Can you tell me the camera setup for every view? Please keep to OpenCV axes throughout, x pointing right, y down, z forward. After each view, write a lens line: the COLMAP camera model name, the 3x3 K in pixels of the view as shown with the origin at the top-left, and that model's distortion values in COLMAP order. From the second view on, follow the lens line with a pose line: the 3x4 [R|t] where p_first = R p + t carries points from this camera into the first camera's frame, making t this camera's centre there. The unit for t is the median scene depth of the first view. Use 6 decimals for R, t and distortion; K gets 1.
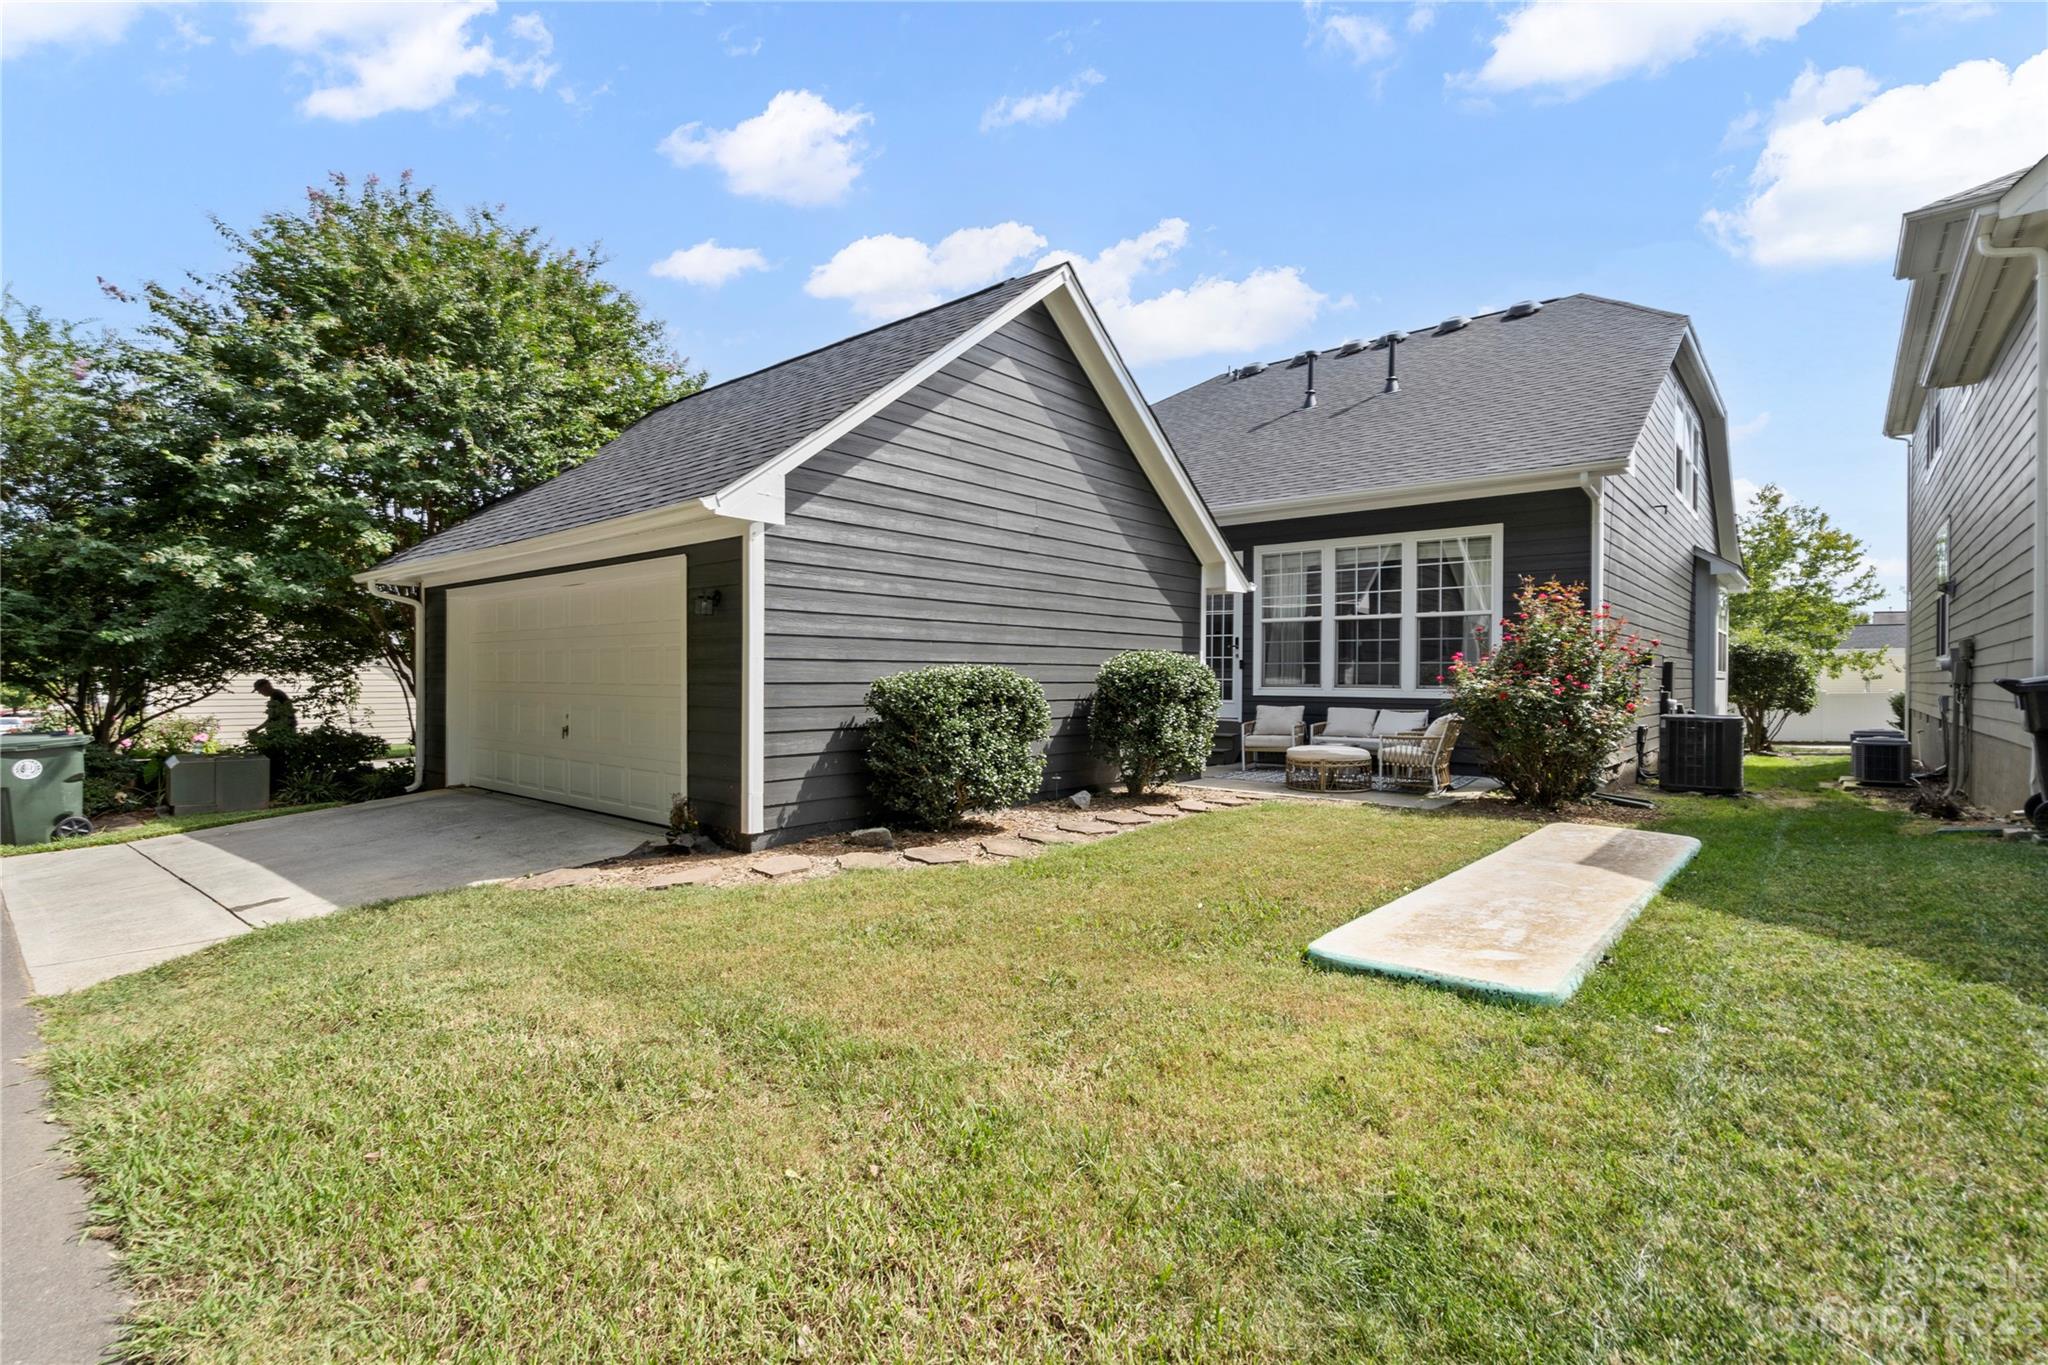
lens RADIAL K [[951.0, 0, 1024.4], [0, 951.0, 664.7], [0, 0, 1]] dist [-0.000361, 0.000234]
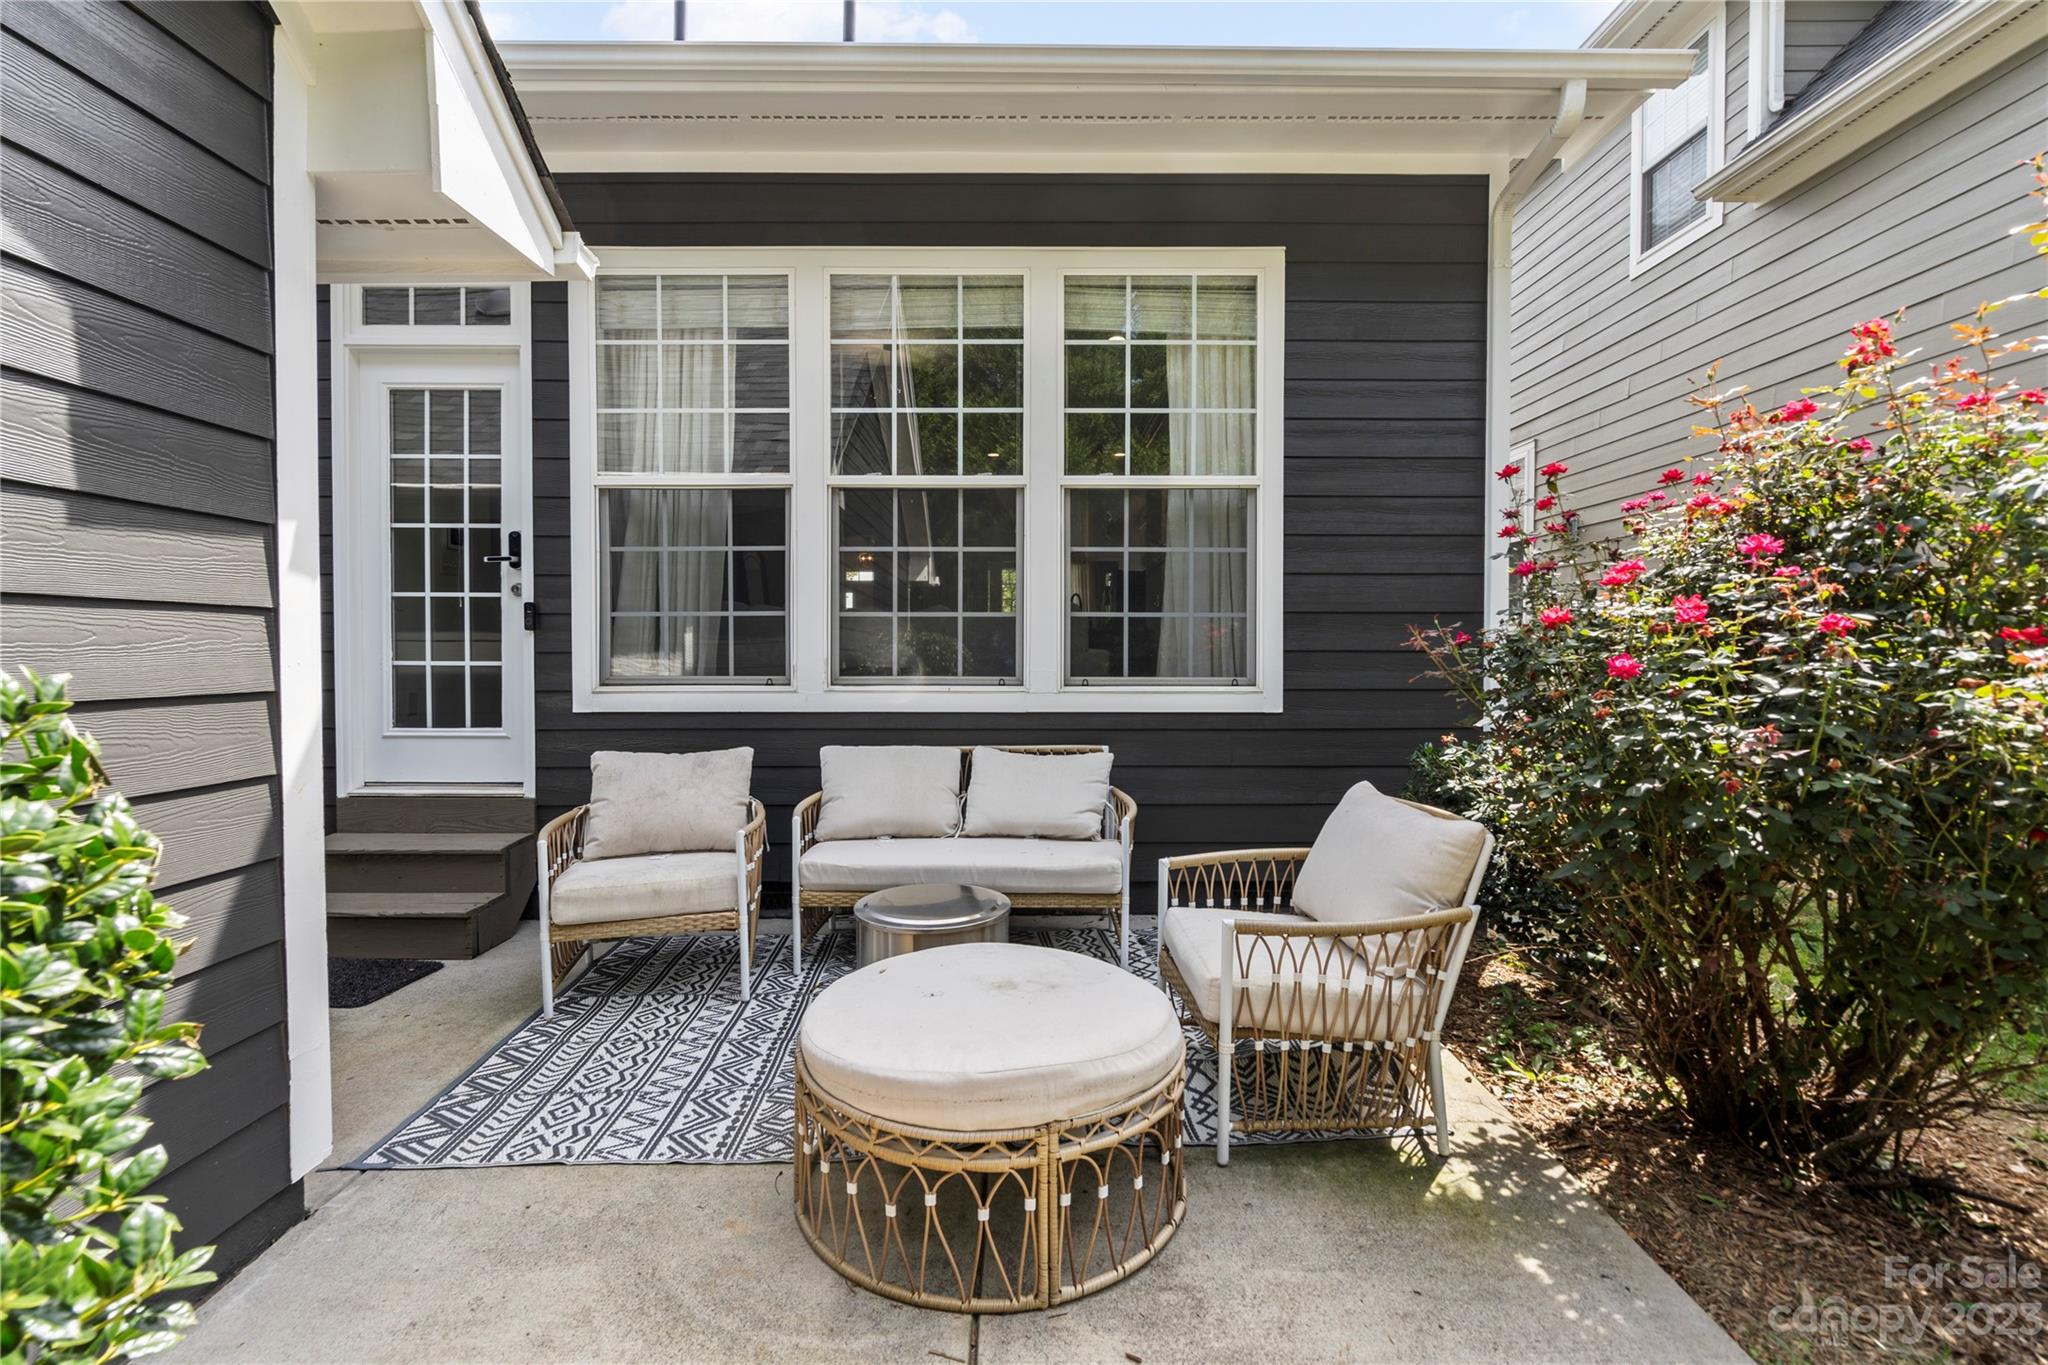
lens RADIAL K [[951.0, 0, 1024.4], [0, 951.0, 664.7], [0, 0, 1]] dist [-0.000361, 0.000234]
pose [[0.759527, -0.015695, 0.650286, 0.157157], [-0.005368, 0.999524, 0.030395, 0.006159], [-0.650453, -0.026576, 0.759081, 0.698385]]
